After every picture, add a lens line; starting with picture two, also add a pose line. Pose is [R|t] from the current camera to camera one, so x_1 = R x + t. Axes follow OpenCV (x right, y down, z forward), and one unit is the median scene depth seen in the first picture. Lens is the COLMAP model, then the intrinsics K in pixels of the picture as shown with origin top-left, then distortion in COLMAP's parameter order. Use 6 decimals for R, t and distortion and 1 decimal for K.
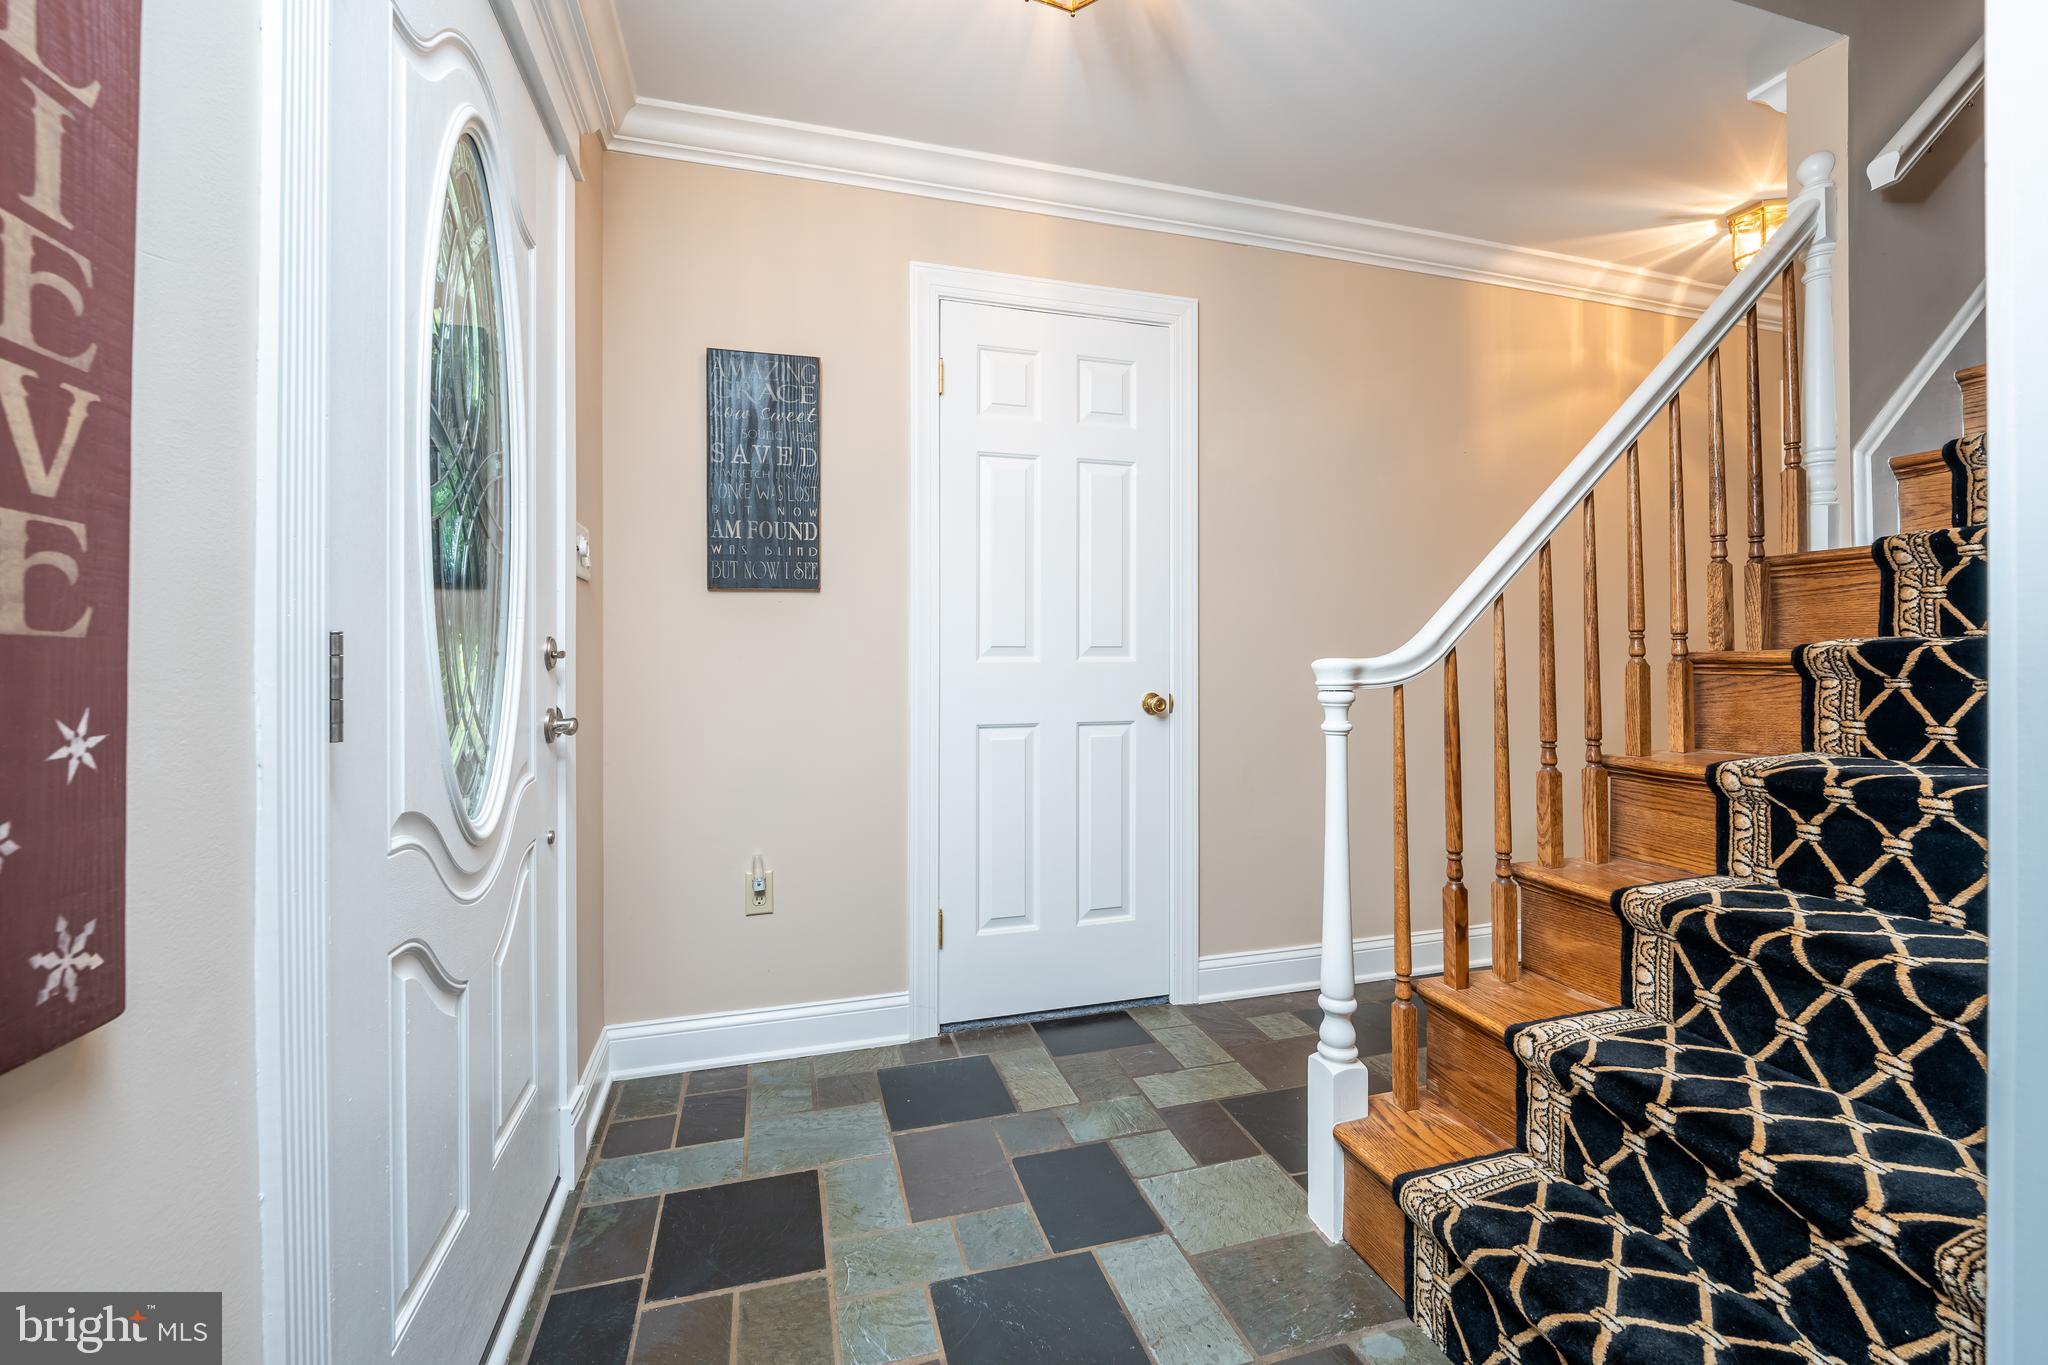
lens RADIAL K [[833.3, 0, 1016.7], [0, 833.3, 647.2], [0, 0, 1]] dist [-0.006536, -0.000620]
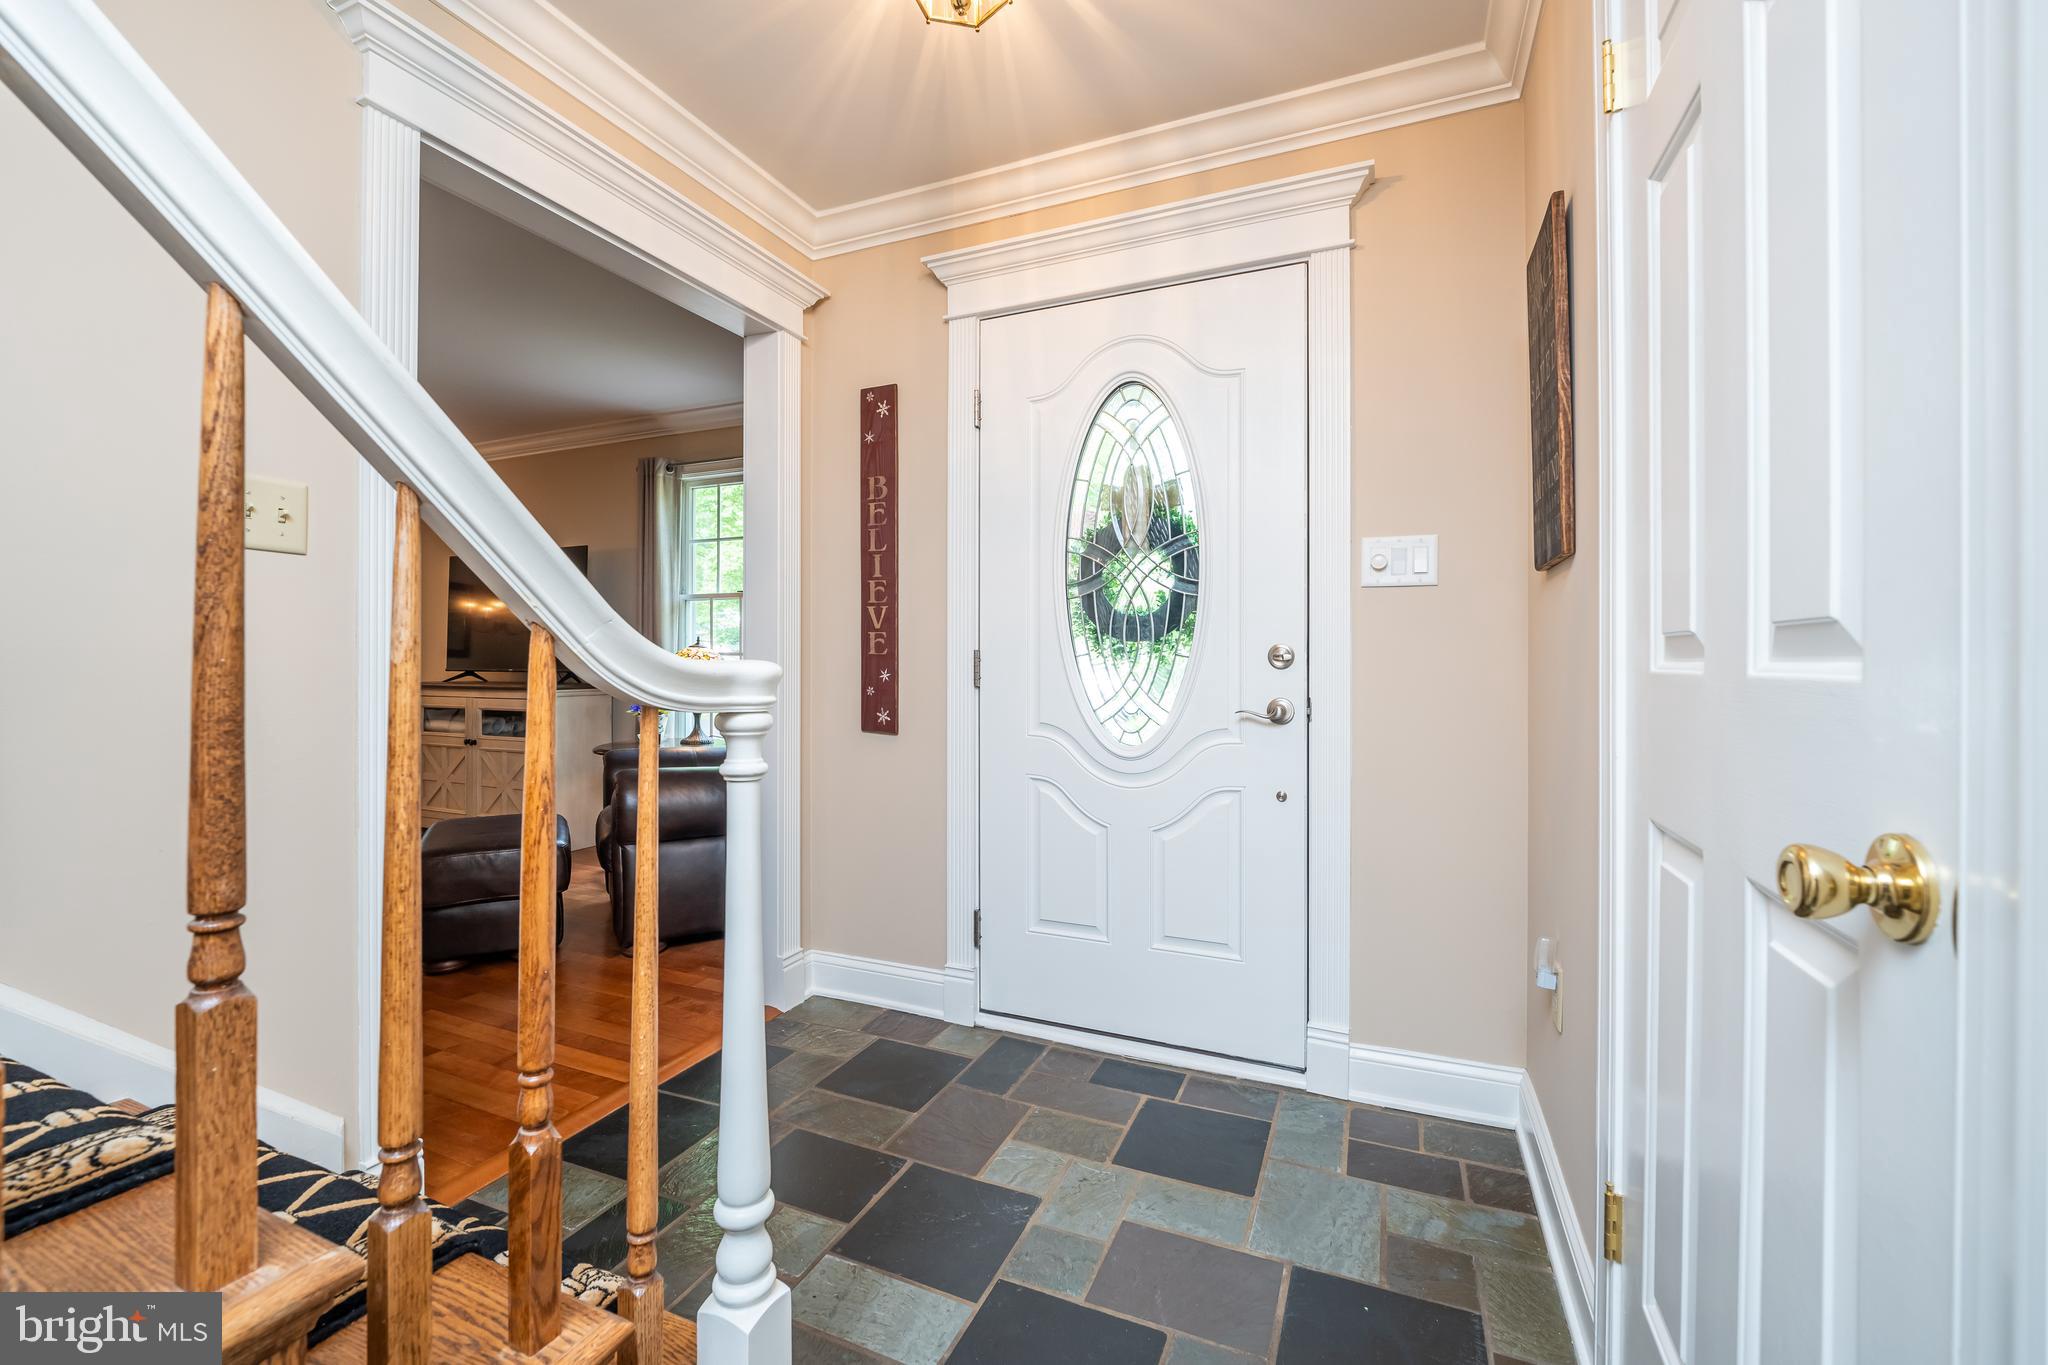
lens RADIAL K [[833.3, 0, 1025.0], [0, 833.3, 669.9], [0, 0, 1]] dist [-0.006536, -0.000620]
pose [[-0.635991, 0.004936, -0.771681, 0.788614], [0.006136, 0.999980, 0.001339, 0.028062], [0.771672, -0.003883, -0.636008, 1.691866]]
